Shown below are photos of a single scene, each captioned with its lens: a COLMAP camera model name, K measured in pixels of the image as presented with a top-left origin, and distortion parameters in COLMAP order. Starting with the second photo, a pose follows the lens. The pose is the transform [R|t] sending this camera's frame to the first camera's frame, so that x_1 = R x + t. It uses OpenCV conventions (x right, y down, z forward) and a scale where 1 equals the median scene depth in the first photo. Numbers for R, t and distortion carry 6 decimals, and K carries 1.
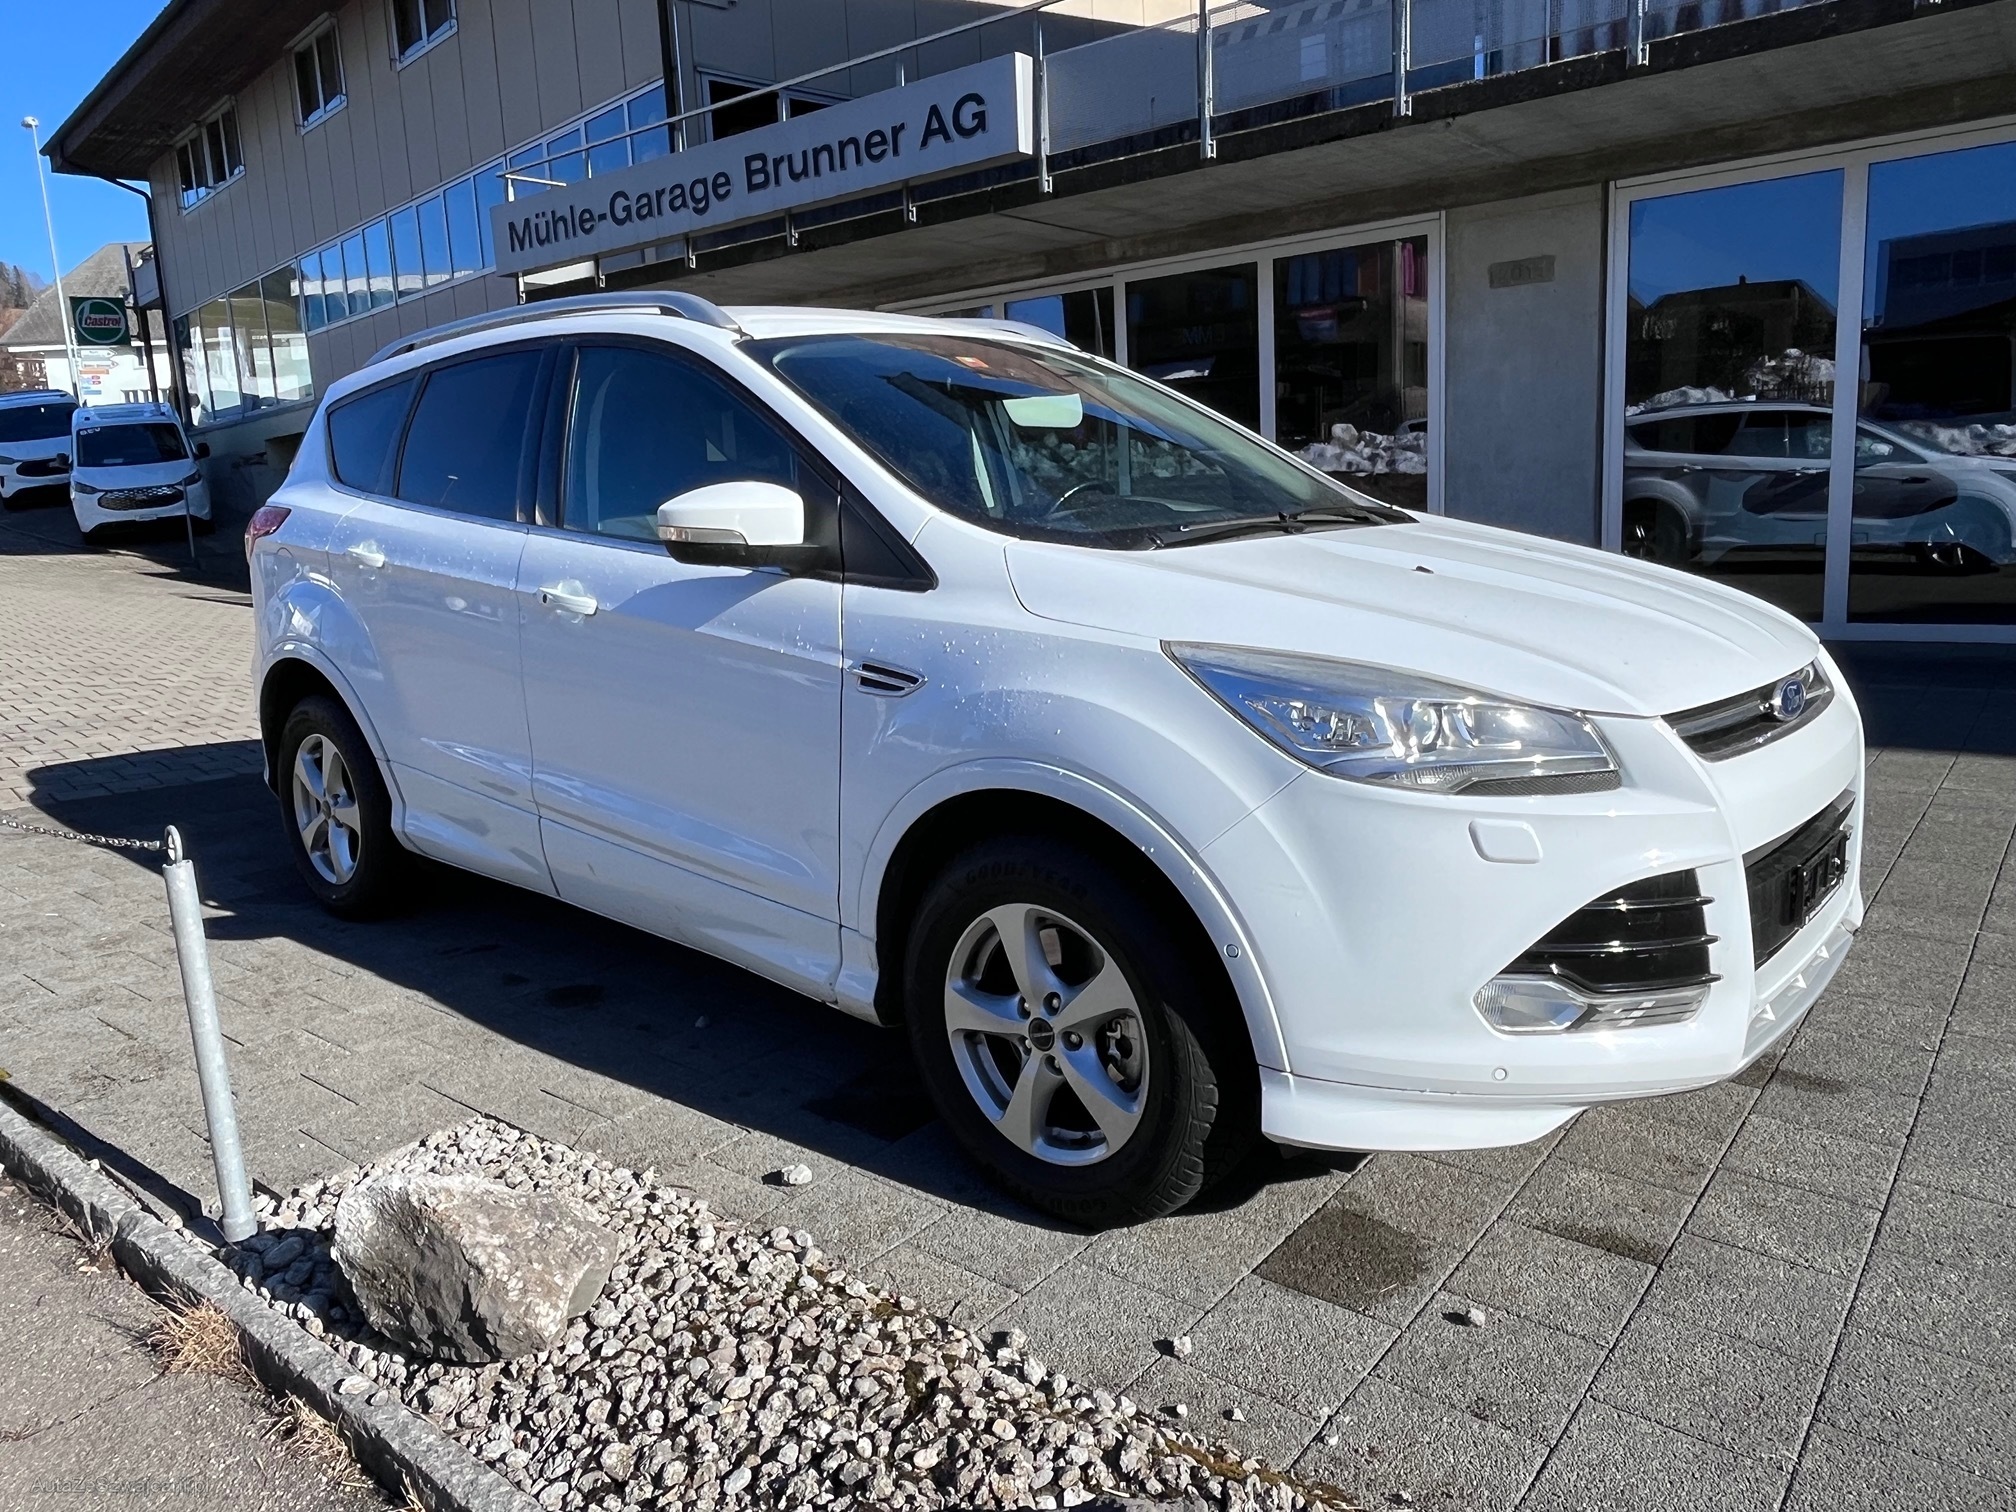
lens RADIAL K [[1431.1, 0, 1006.5], [0, 1431.1, 736.1], [0, 0, 1]] dist [0.005227, -0.009665]
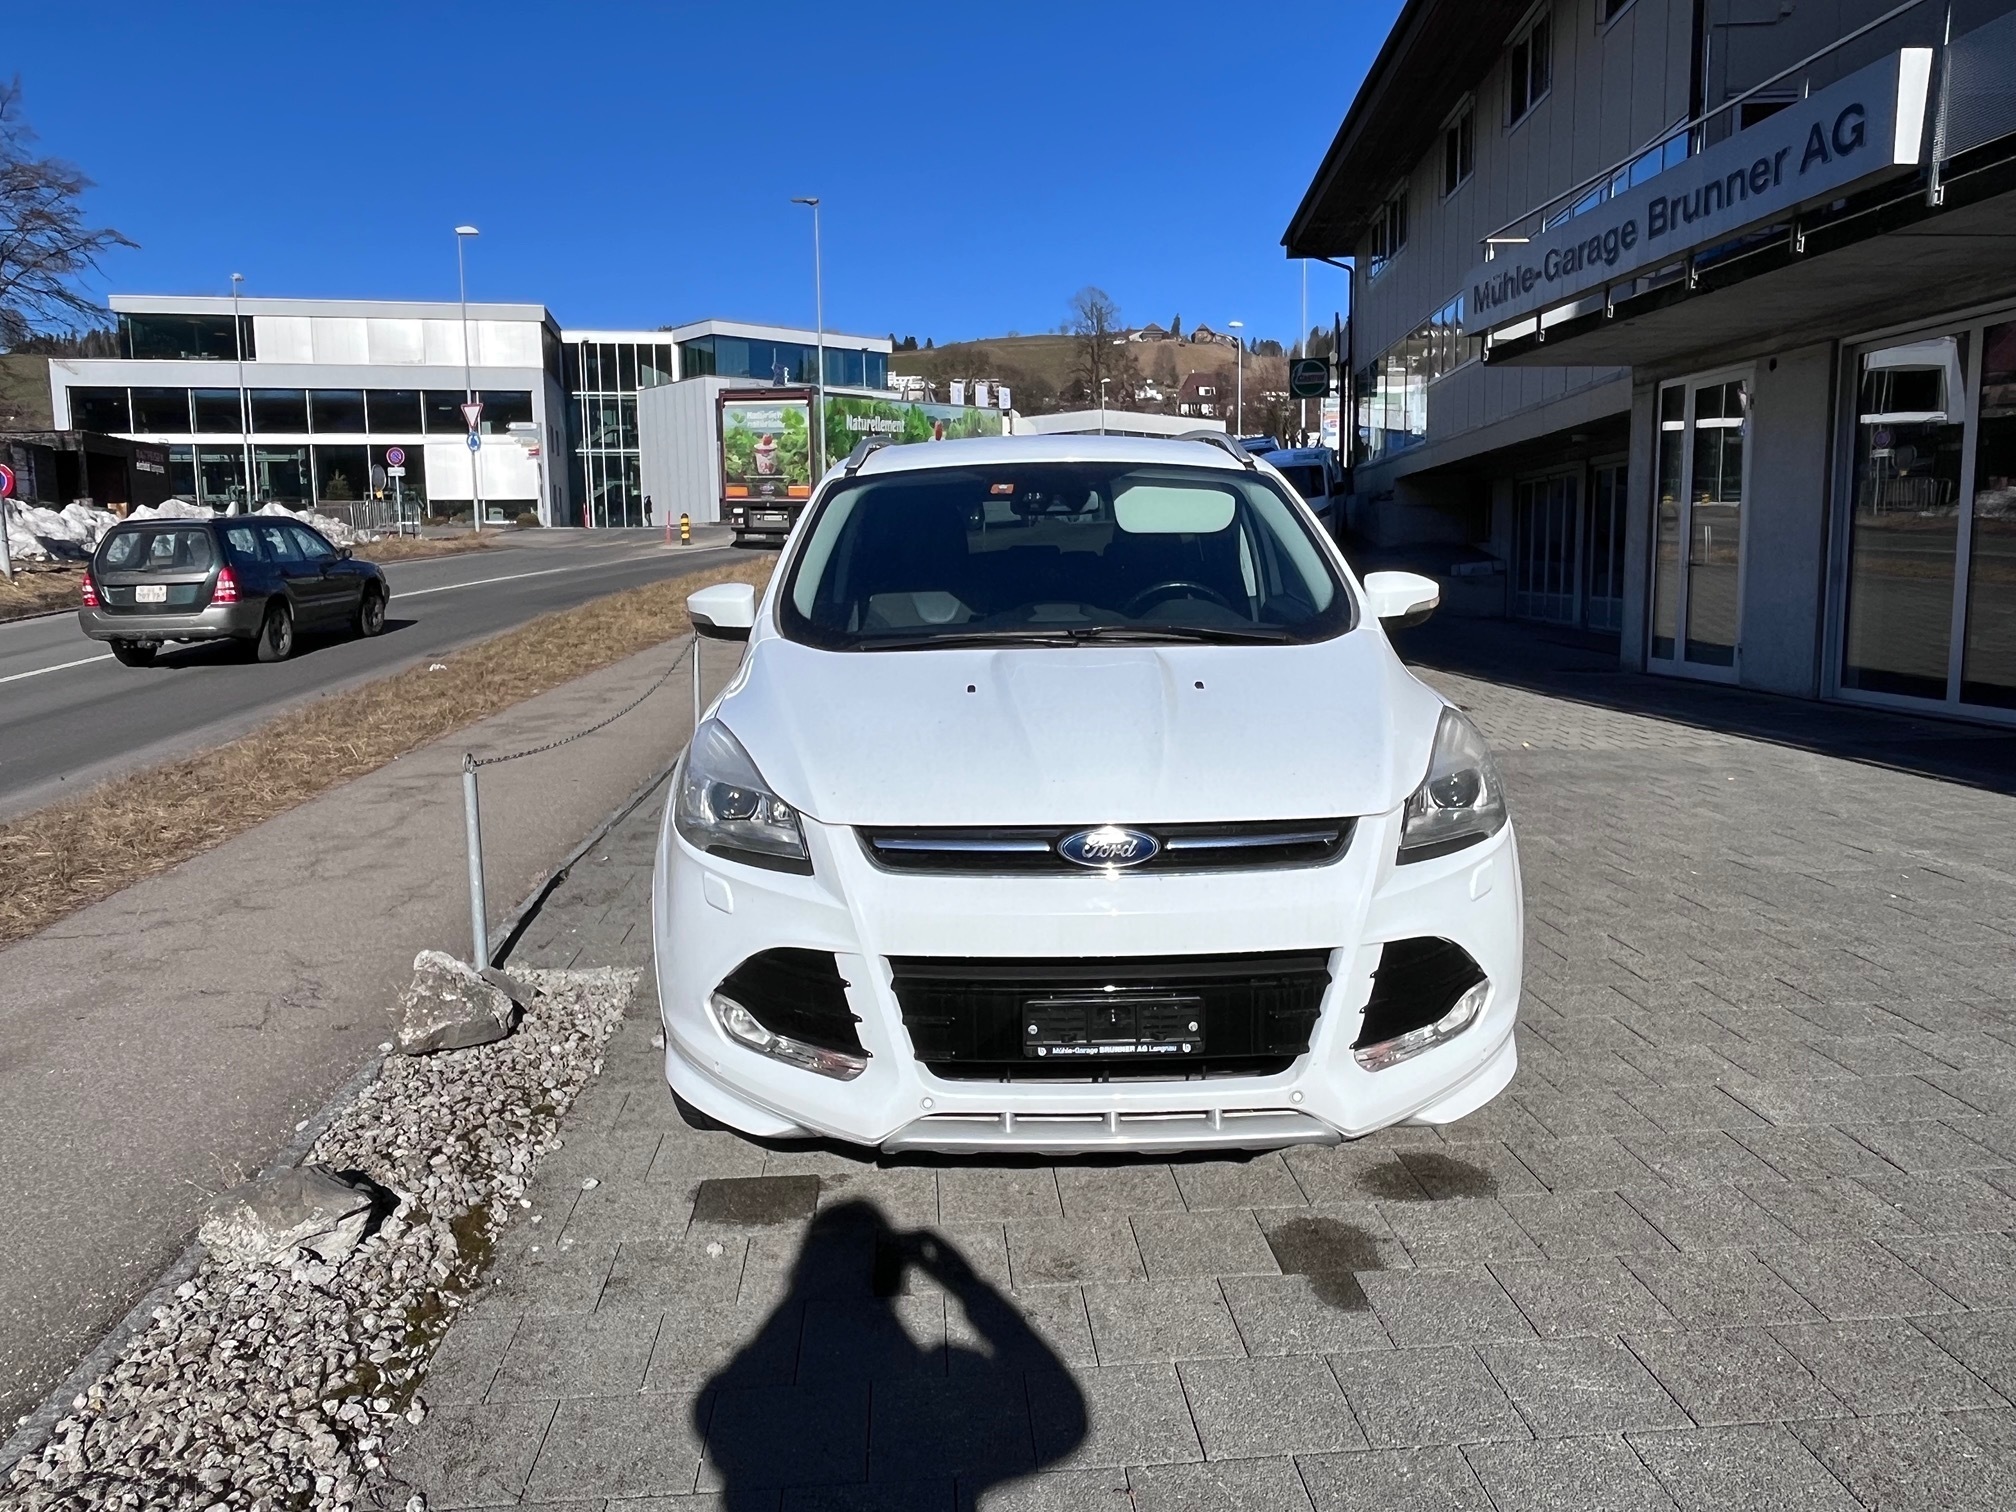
lens RADIAL K [[1431.1, 0, 1006.5], [0, 1431.1, 736.1], [0, 0, 1]] dist [0.005227, -0.009665]
pose [[0.677336, 0.125155, -0.724950, 0.279998], [-0.136879, 0.989656, 0.042964, -0.031450], [0.722828, 0.070129, 0.687460, 0.049181]]
